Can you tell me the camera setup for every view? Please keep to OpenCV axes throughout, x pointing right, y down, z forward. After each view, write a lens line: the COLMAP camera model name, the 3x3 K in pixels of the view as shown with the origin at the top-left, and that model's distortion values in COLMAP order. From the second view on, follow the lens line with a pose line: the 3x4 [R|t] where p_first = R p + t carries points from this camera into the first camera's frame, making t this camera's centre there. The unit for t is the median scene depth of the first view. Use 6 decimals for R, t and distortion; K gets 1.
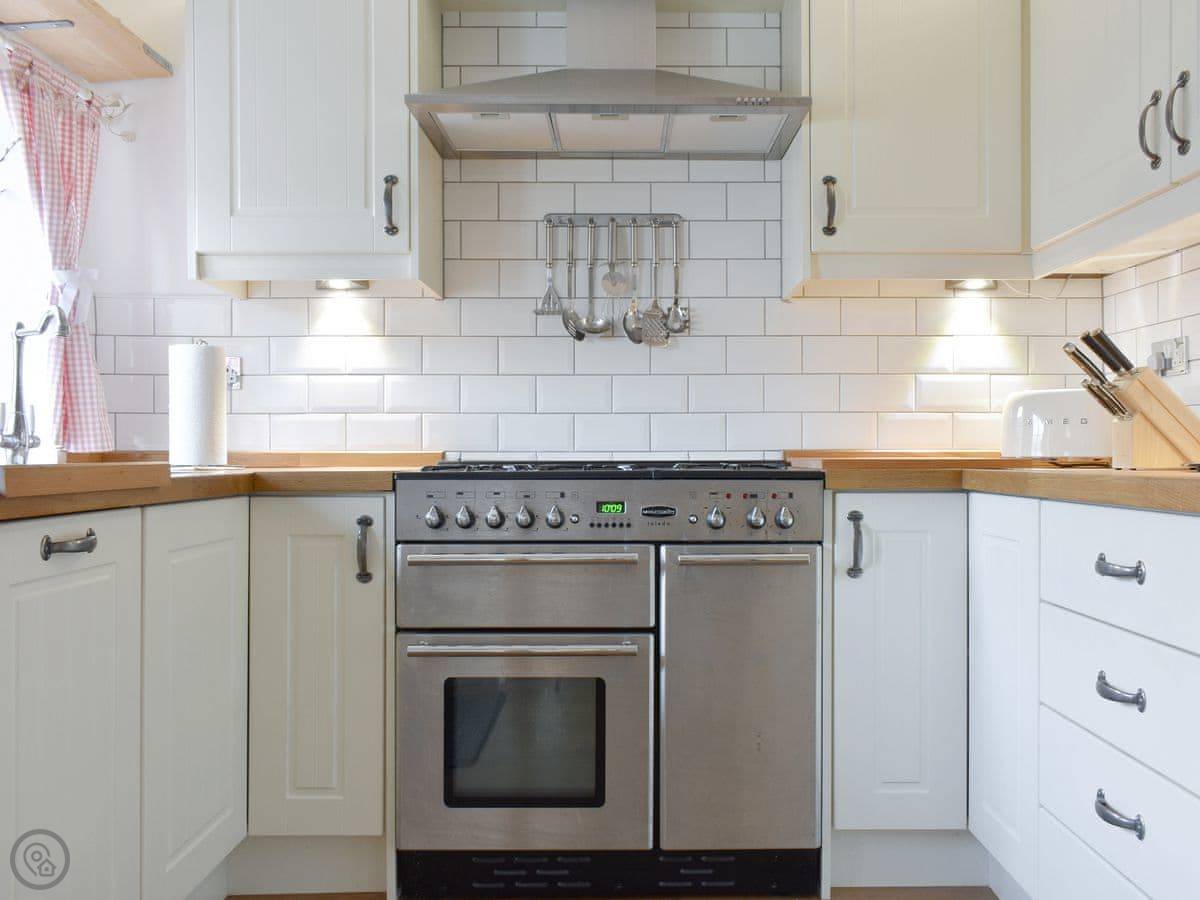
lens RADIAL K [[1024.1, 0, 628.7], [0, 1024.1, 456.4], [0, 0, 1]] dist [-0.009666, -0.002811]
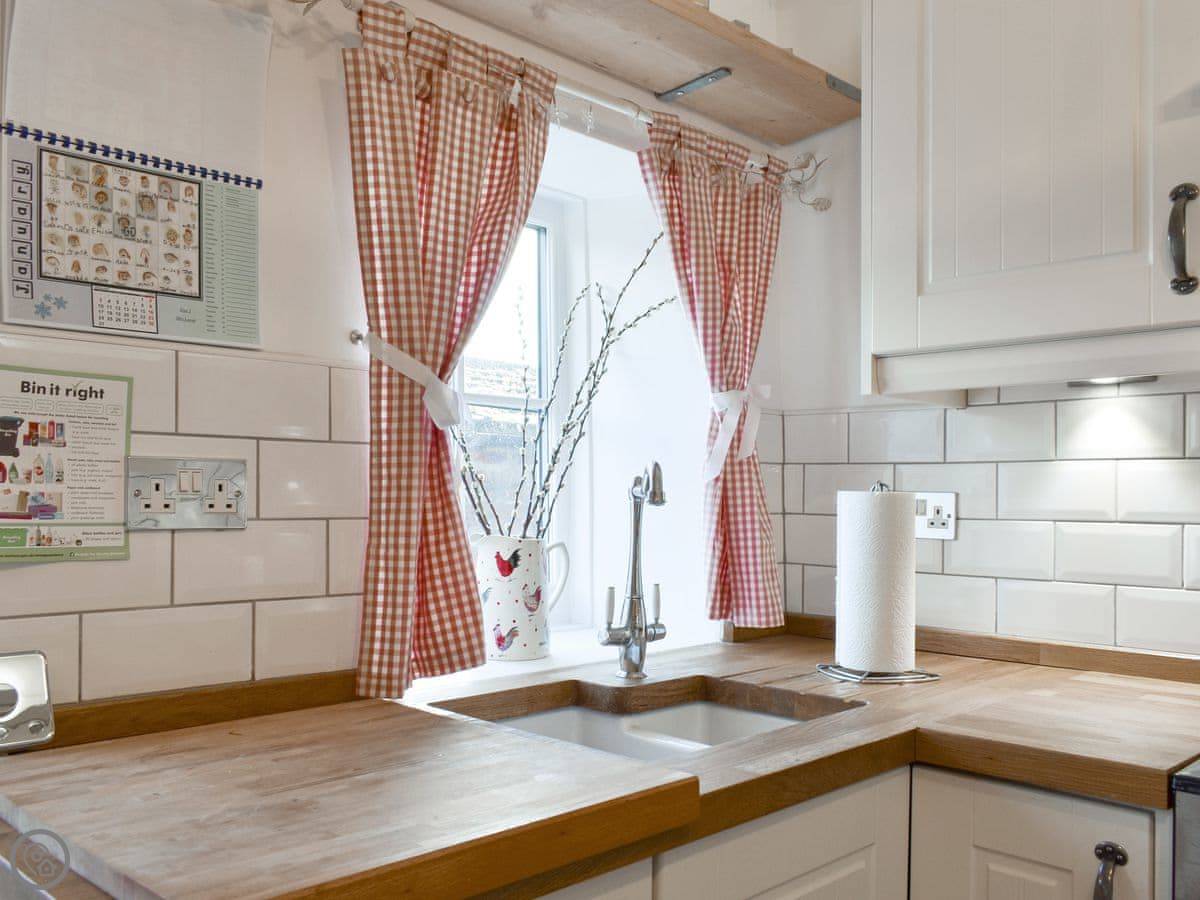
lens RADIAL K [[1030.1, 0, 601.6], [0, 1030.1, 499.7], [0, 0, 1]] dist [-0.030988, -0.014100]
pose [[0.699756, 0.006537, -0.714352, -0.063150], [-0.012840, 0.999912, -0.003426, -0.101058], [0.714267, 0.011570, 0.699778, 0.404200]]
